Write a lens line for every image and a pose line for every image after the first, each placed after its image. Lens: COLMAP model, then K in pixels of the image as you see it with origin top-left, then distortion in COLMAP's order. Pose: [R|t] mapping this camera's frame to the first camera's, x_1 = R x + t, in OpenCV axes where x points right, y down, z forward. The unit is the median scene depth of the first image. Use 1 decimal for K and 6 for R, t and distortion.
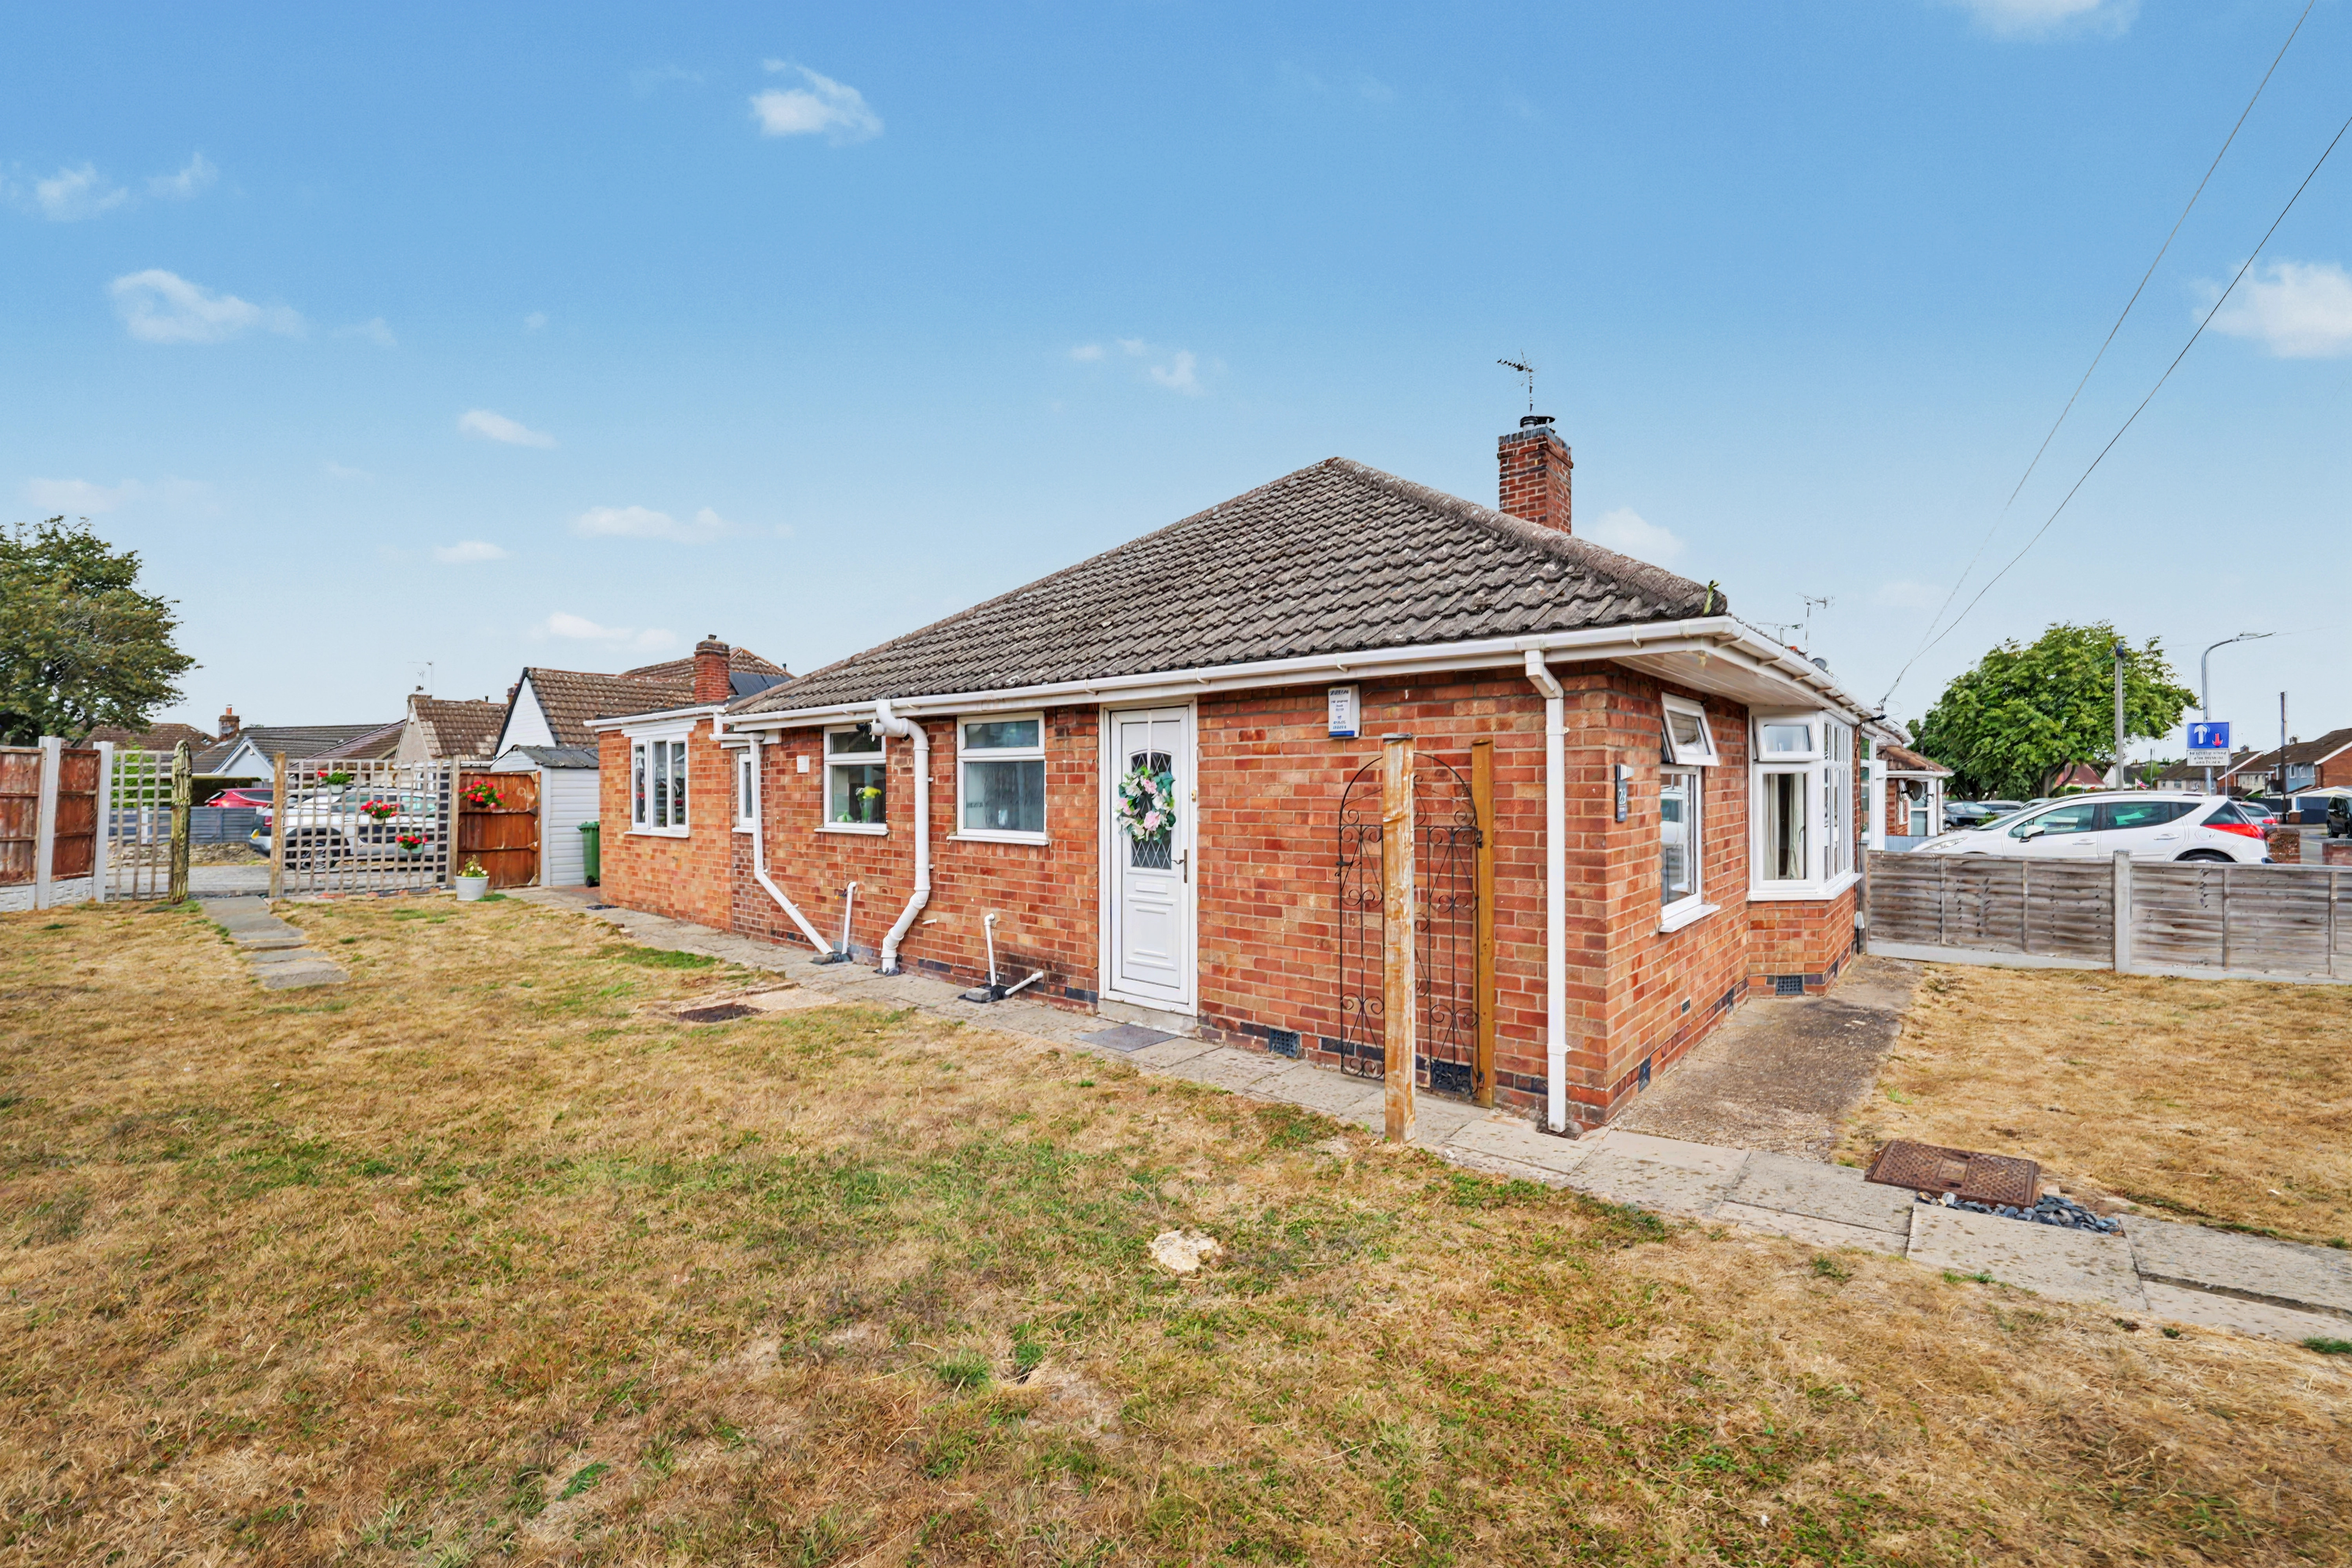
lens RADIAL K [[953.4, 0, 1176.7], [0, 953.4, 776.4], [0, 0, 1]] dist [-0.012567, 0.000791]
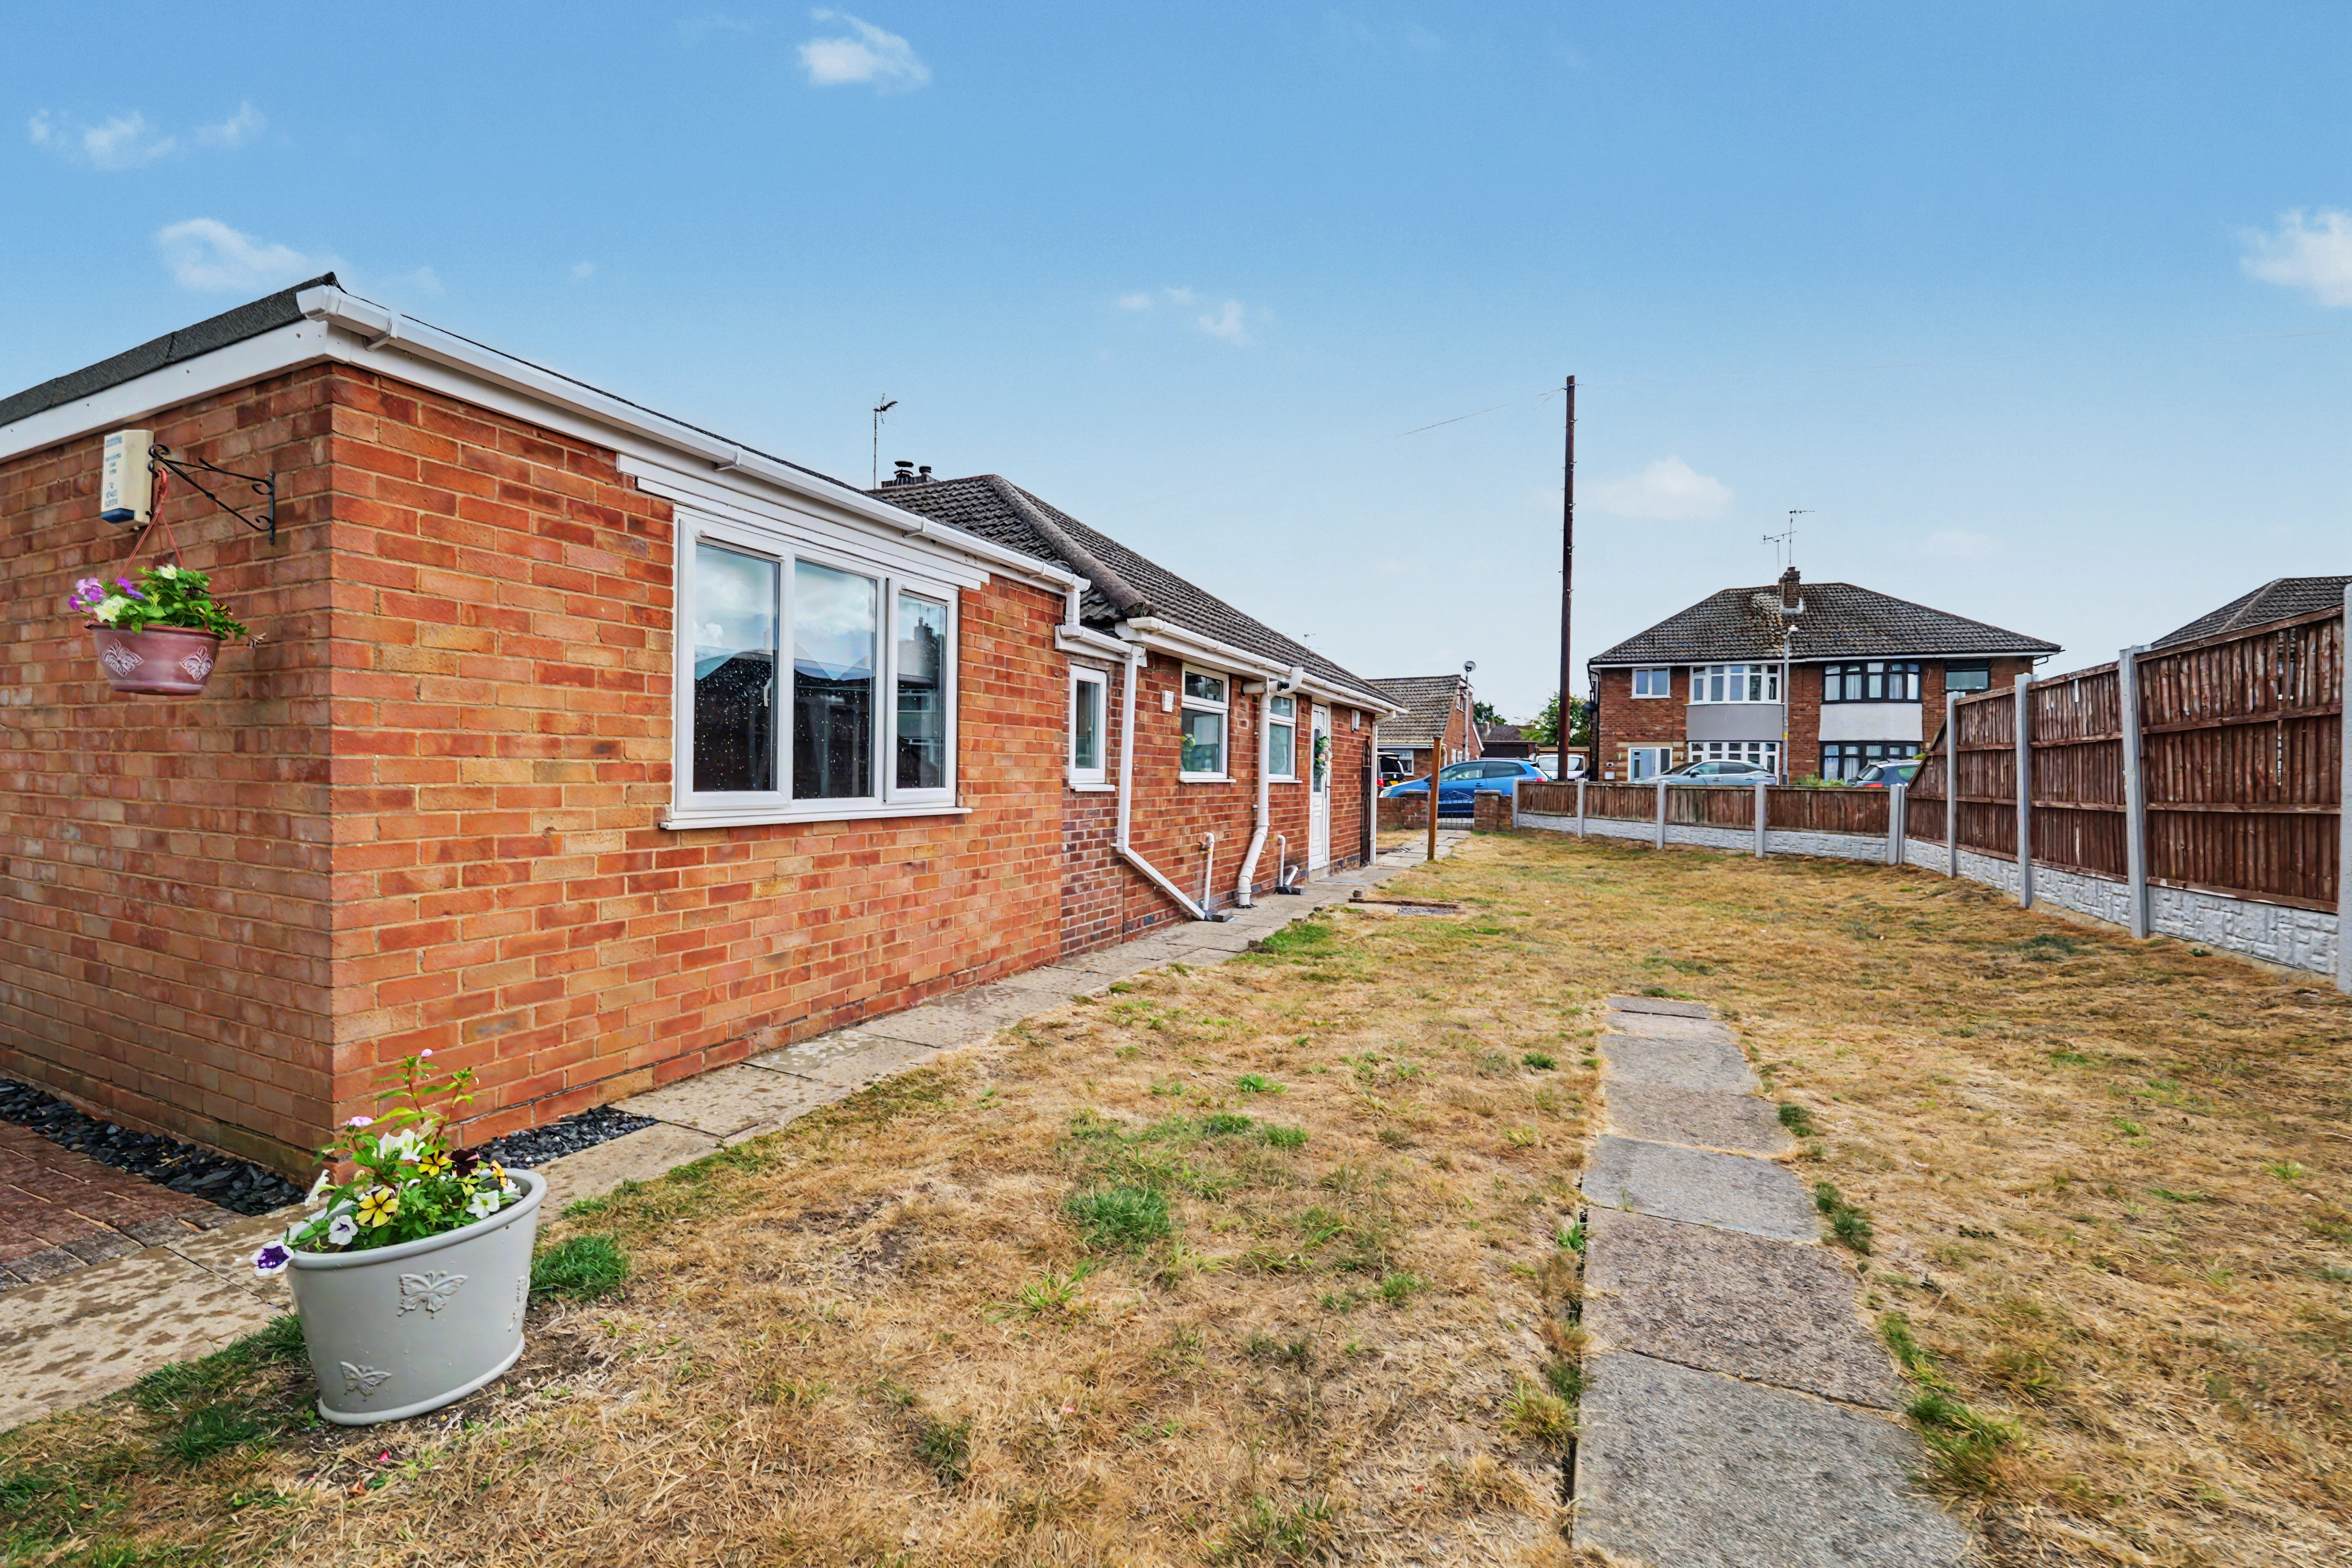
lens RADIAL K [[953.4, 0, 1180.1], [0, 953.4, 779.3], [0, 0, 1]] dist [-0.012567, 0.000791]
pose [[-0.280781, -0.006294, 0.959751, -1.161580], [-0.022647, 0.999744, -0.000070, 0.053032], [-0.959505, -0.021755, -0.280851, 1.200466]]
